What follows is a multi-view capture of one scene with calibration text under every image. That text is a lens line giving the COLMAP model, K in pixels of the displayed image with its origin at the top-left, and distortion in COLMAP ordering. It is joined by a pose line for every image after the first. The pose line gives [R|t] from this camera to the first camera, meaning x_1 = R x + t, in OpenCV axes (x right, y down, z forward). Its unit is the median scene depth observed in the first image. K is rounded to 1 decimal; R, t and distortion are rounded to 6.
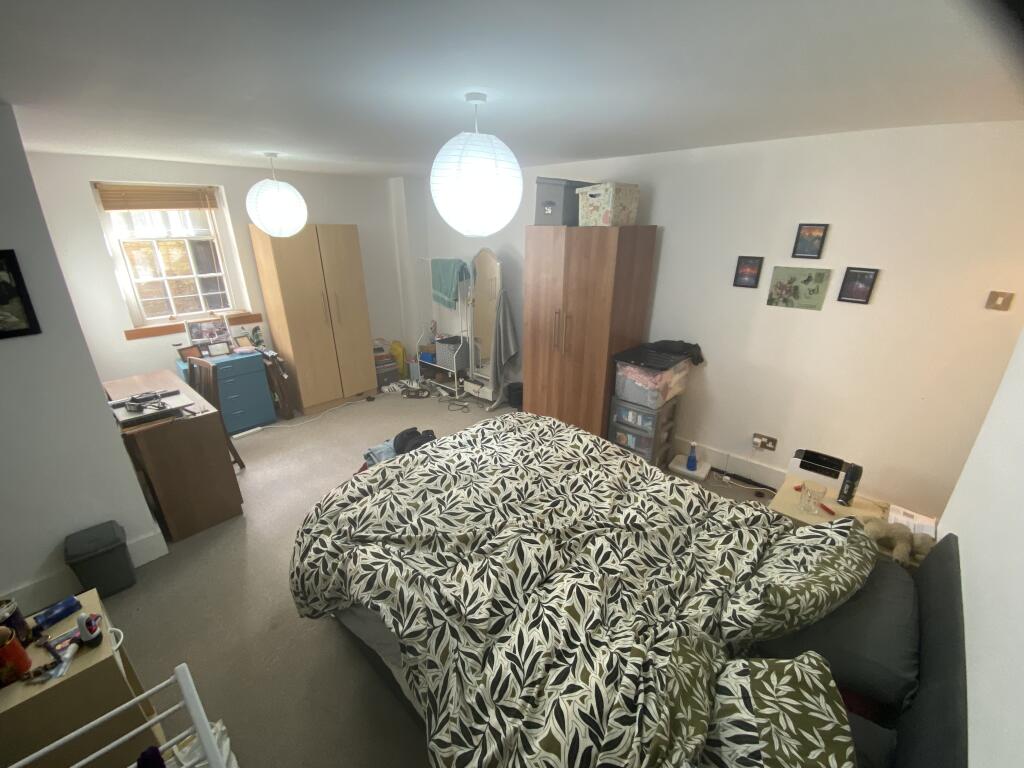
lens RADIAL K [[431.7, 0, 506.2], [0, 431.7, 391.0], [0, 0, 1]] dist [0.041353, -0.000060]
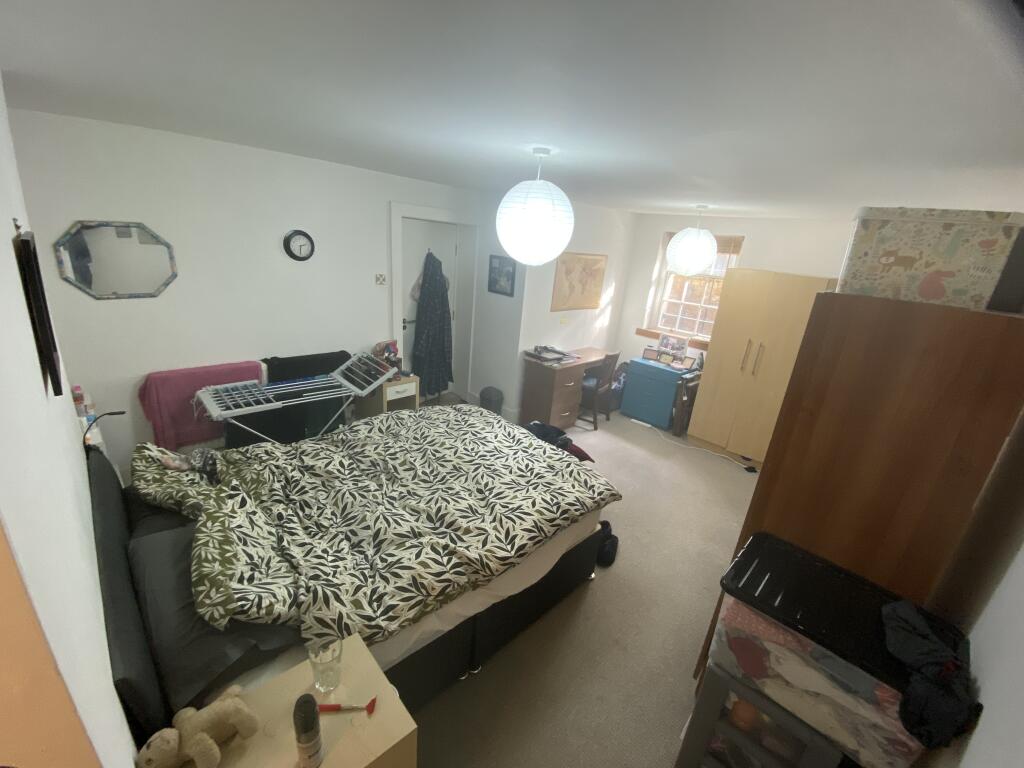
lens RADIAL K [[431.7, 0, 506.2], [0, 431.7, 391.0], [0, 0, 1]] dist [0.041353, -0.000060]
pose [[-0.068392, 0.328305, -0.942093, 0.977570], [-0.449024, 0.833123, 0.322928, -0.354242], [0.890898, 0.445108, 0.090438, 0.843267]]
